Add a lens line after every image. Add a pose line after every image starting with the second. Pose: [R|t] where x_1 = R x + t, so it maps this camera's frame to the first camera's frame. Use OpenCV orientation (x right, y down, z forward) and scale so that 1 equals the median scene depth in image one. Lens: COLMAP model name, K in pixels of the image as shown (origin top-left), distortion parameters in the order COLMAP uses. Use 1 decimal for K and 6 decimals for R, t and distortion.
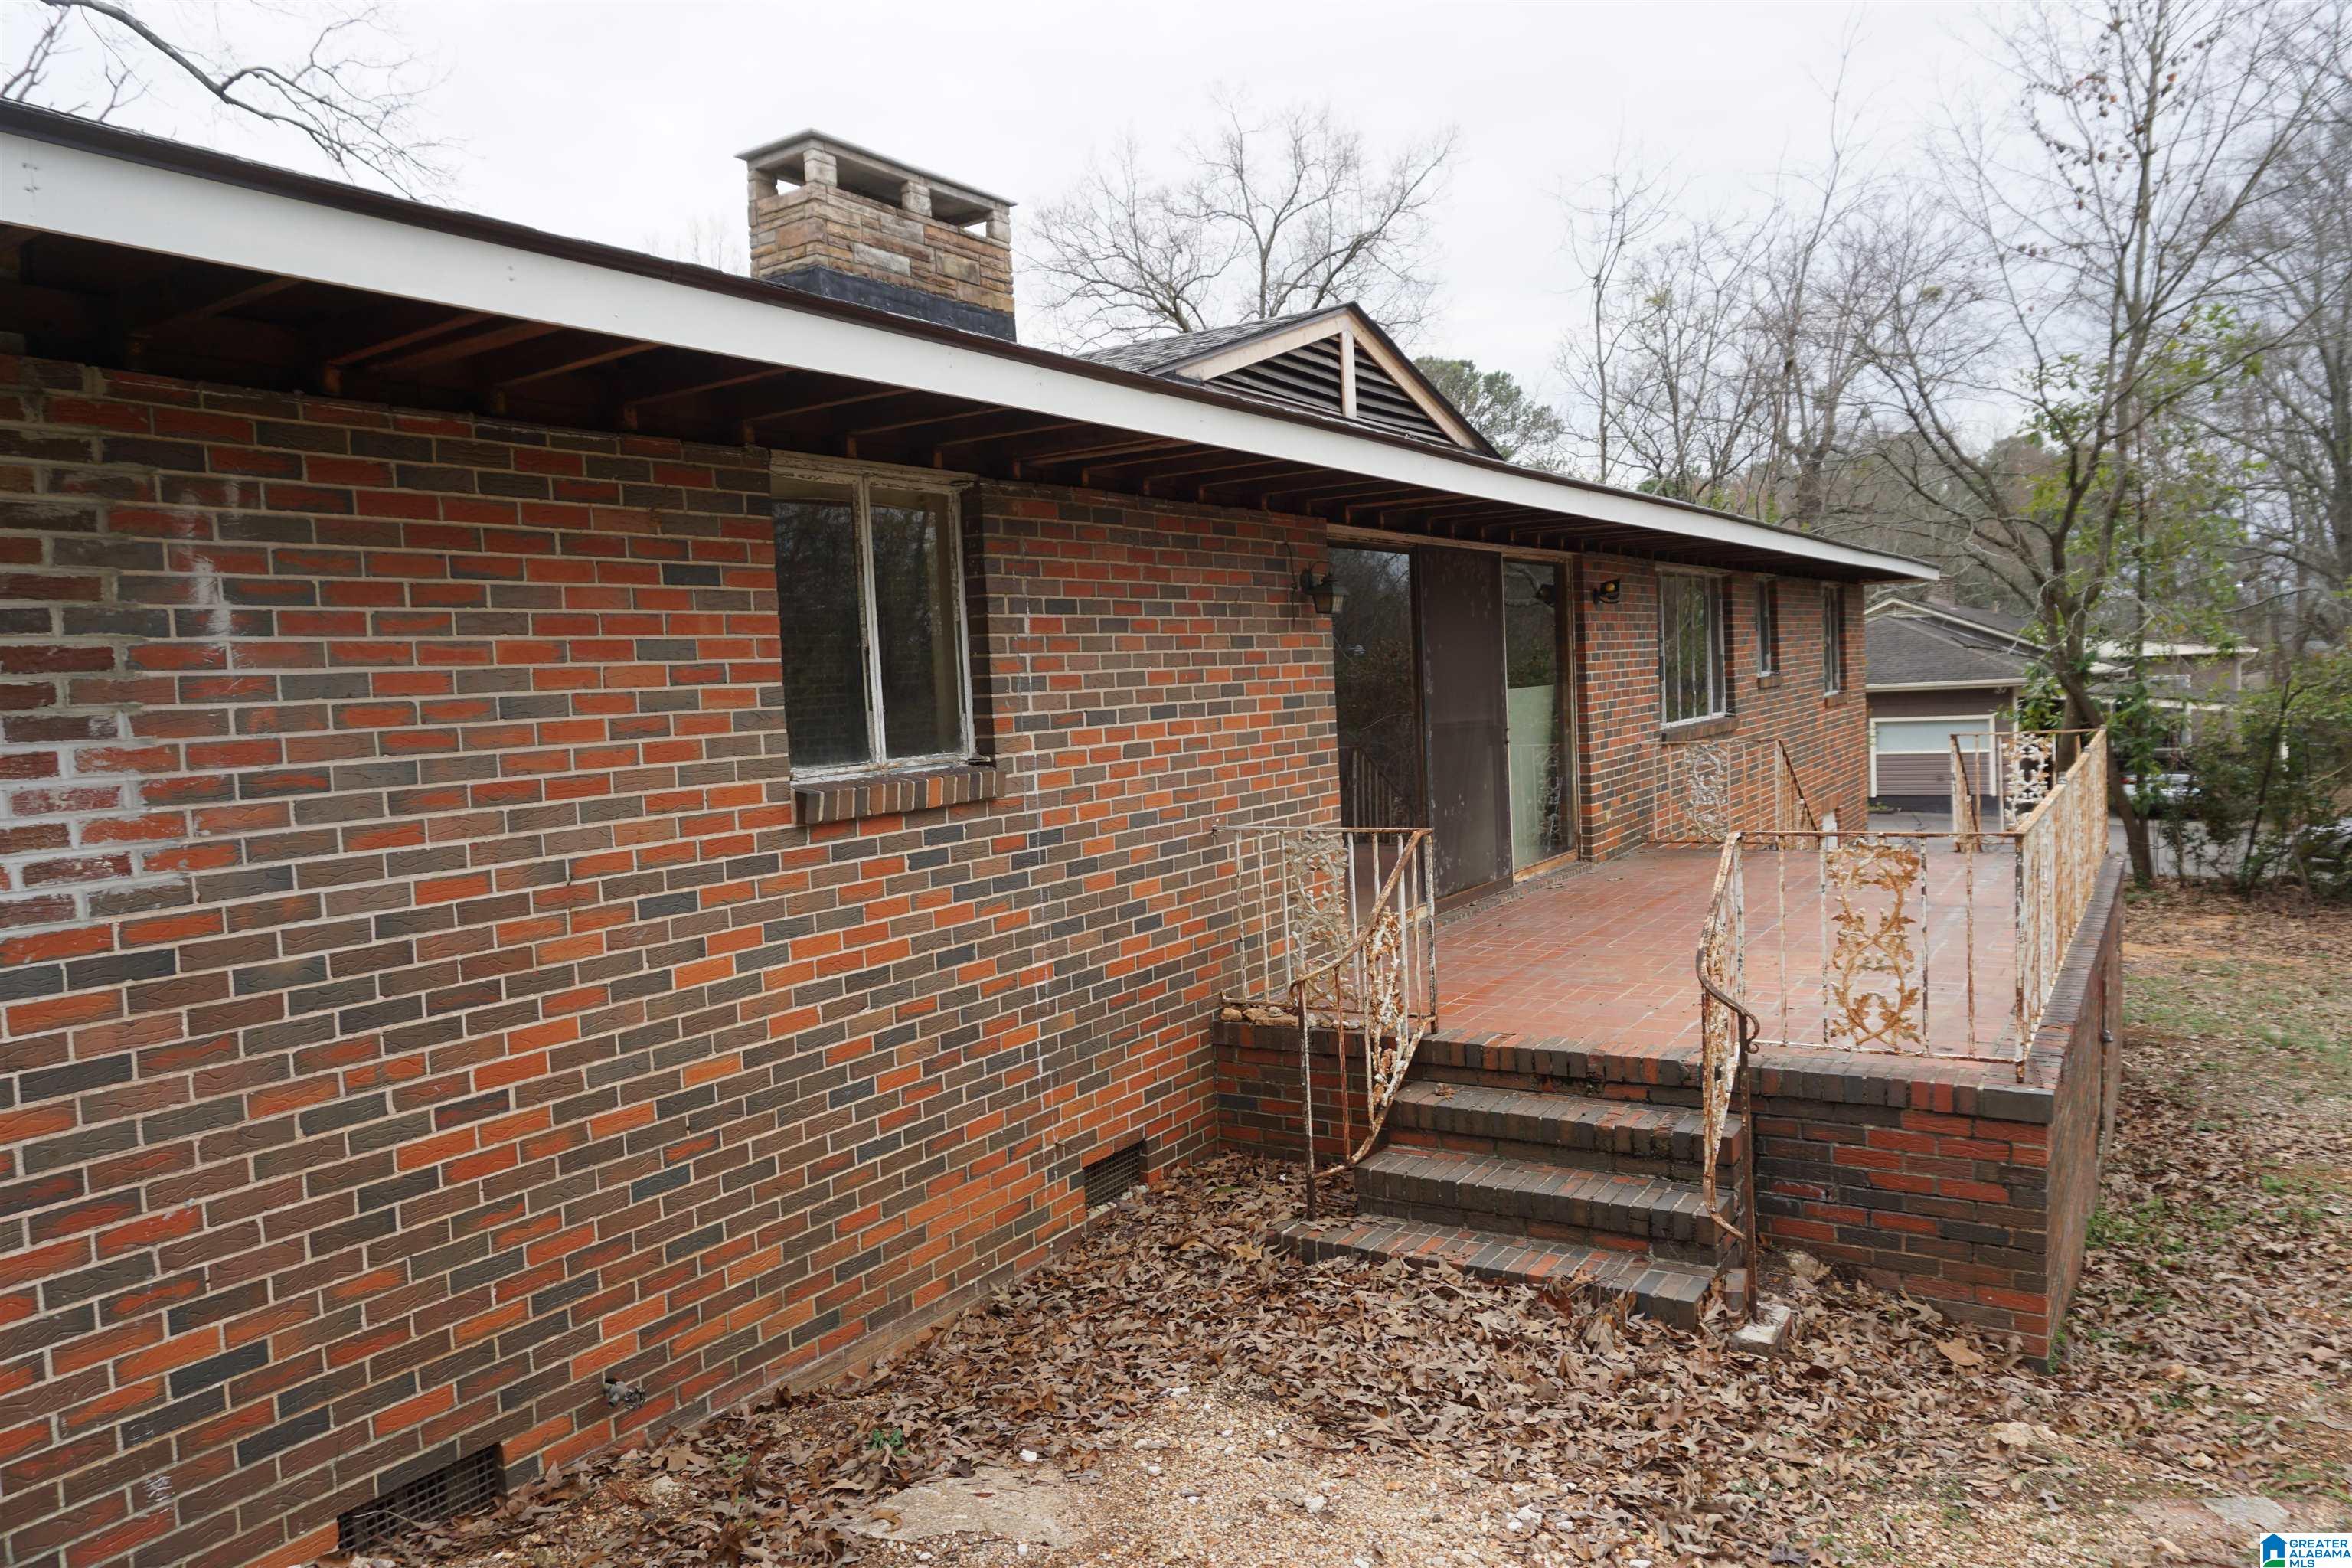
lens RADIAL K [[1575.0, 0, 1180.6], [0, 1575.0, 782.6], [0, 0, 1]] dist [-0.046244, 0.027044]
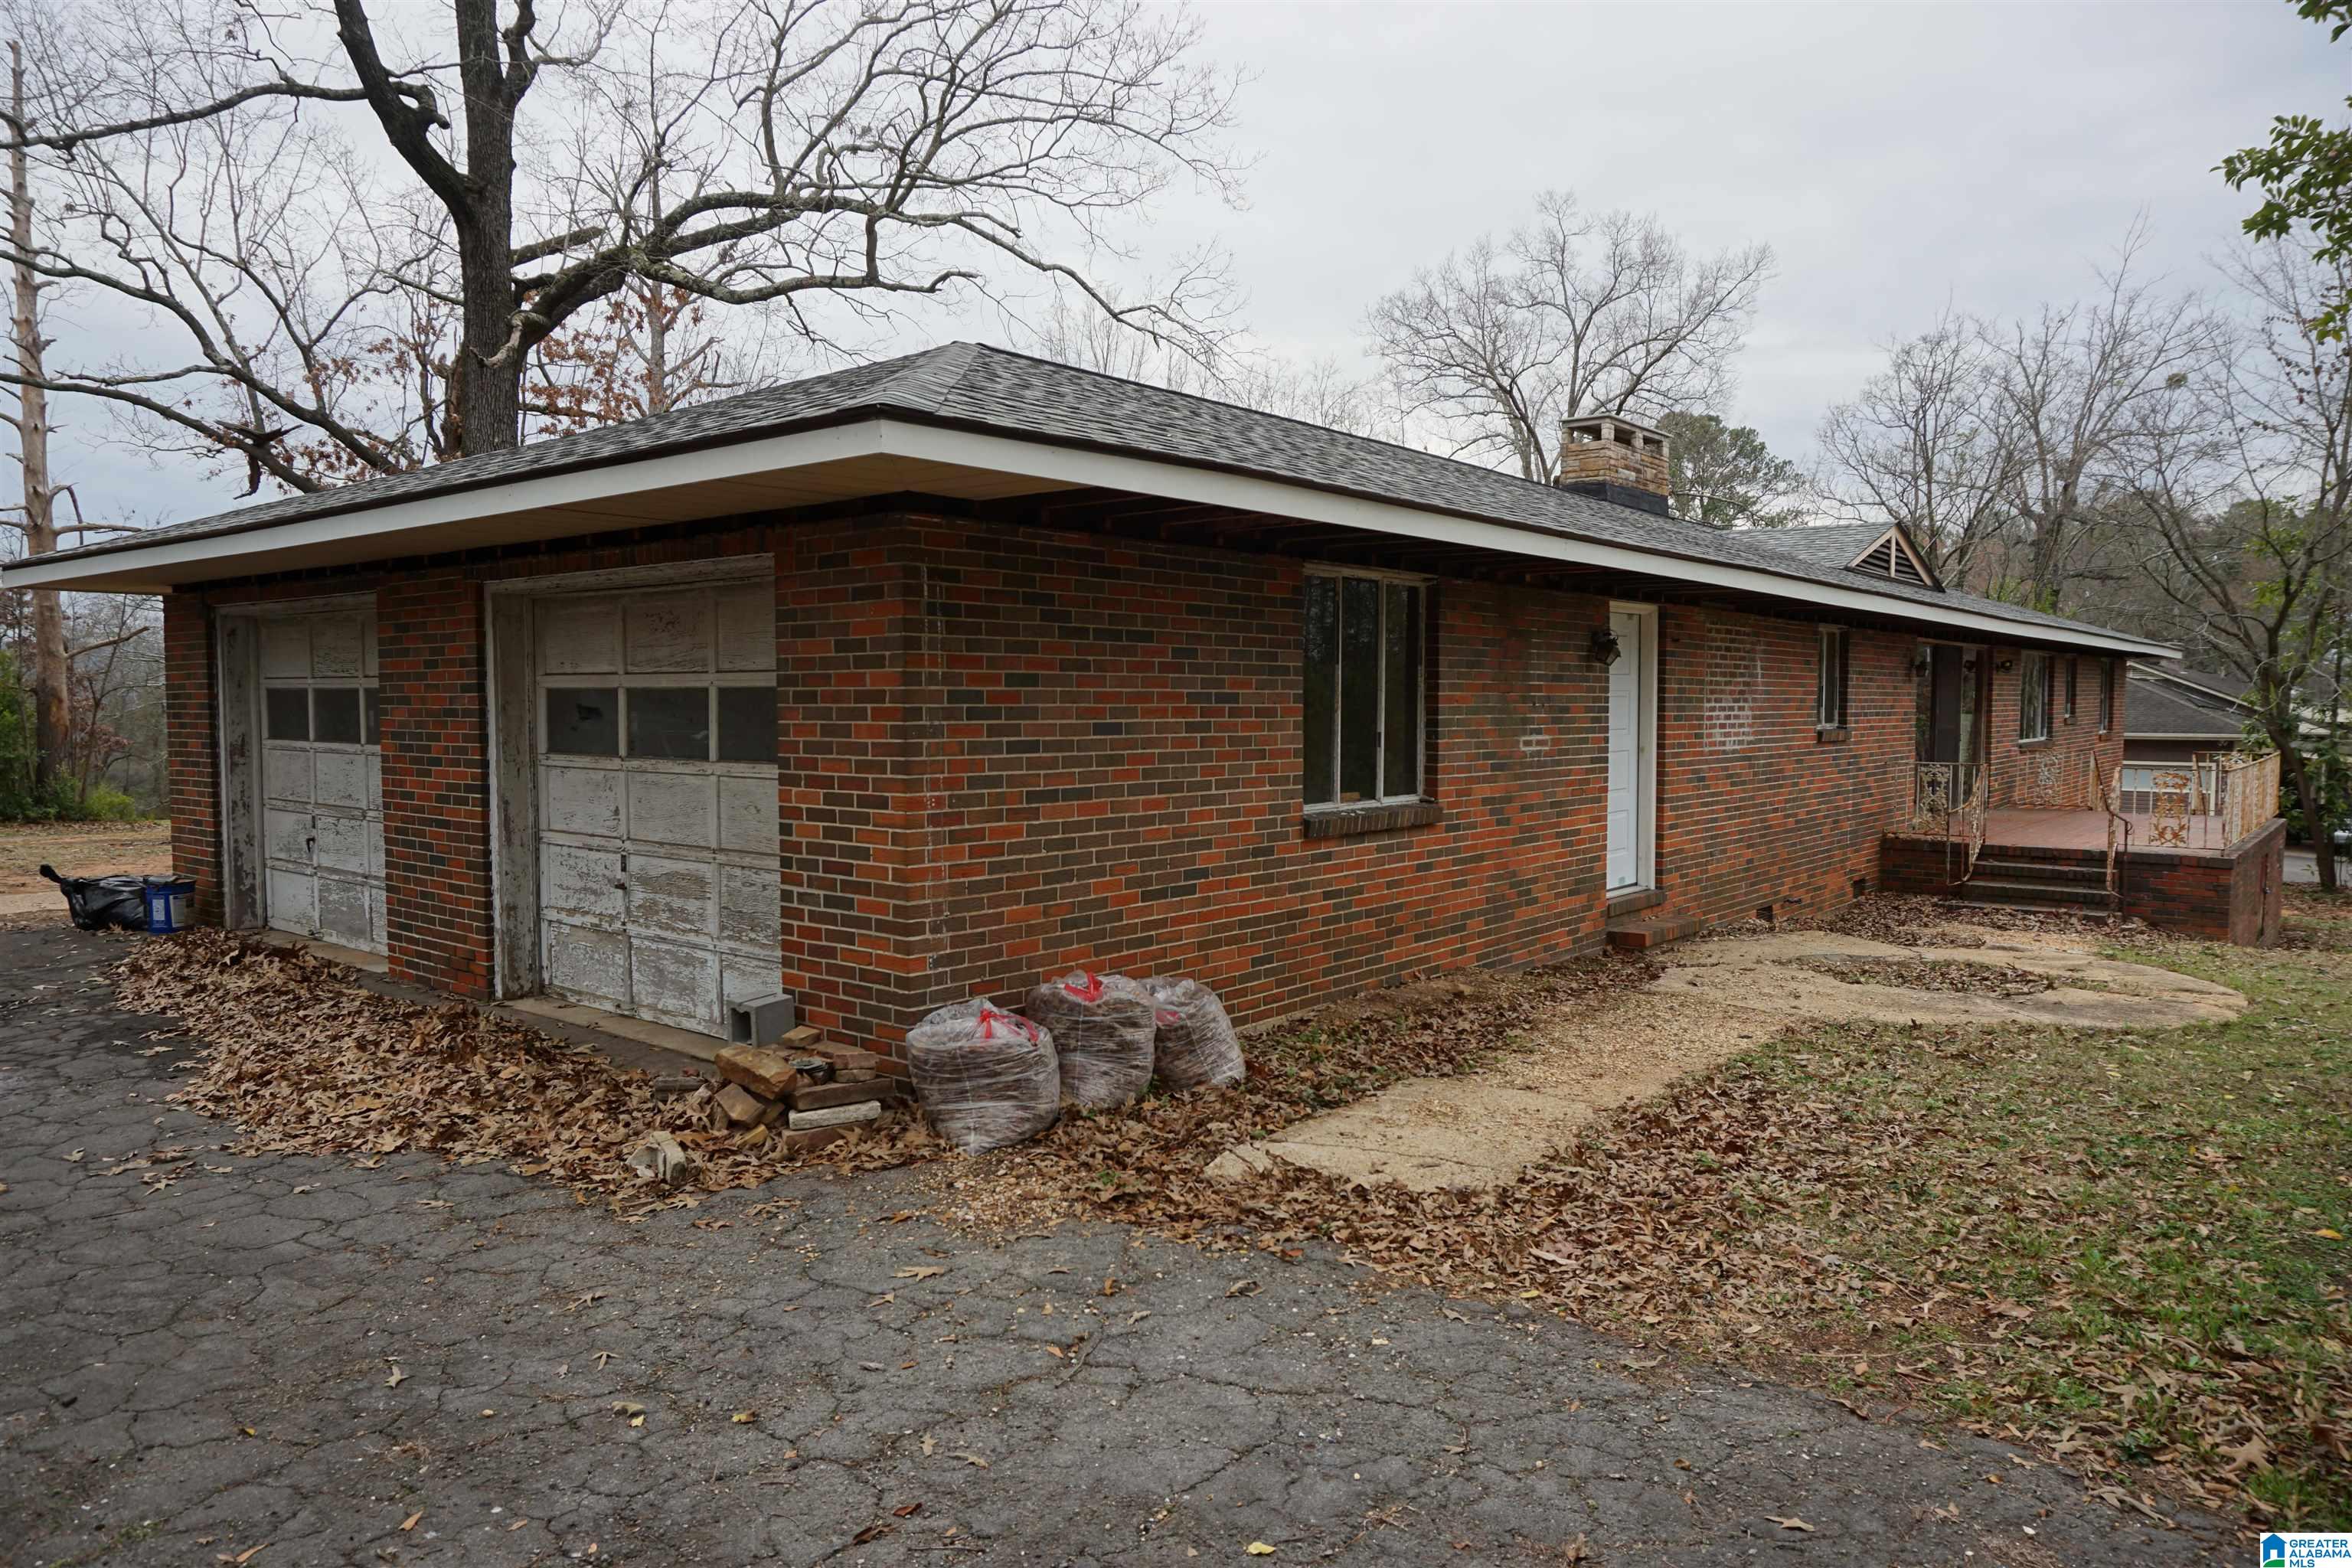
lens RADIAL K [[1575.0, 0, 1177.5], [0, 1575.0, 781.2], [0, 0, 1]] dist [-0.046244, 0.027044]
pose [[0.992472, 0.058462, -0.107618, -0.247989], [-0.059458, 0.998212, -0.006065, 0.042459], [0.107071, 0.012418, 0.994174, -0.473988]]
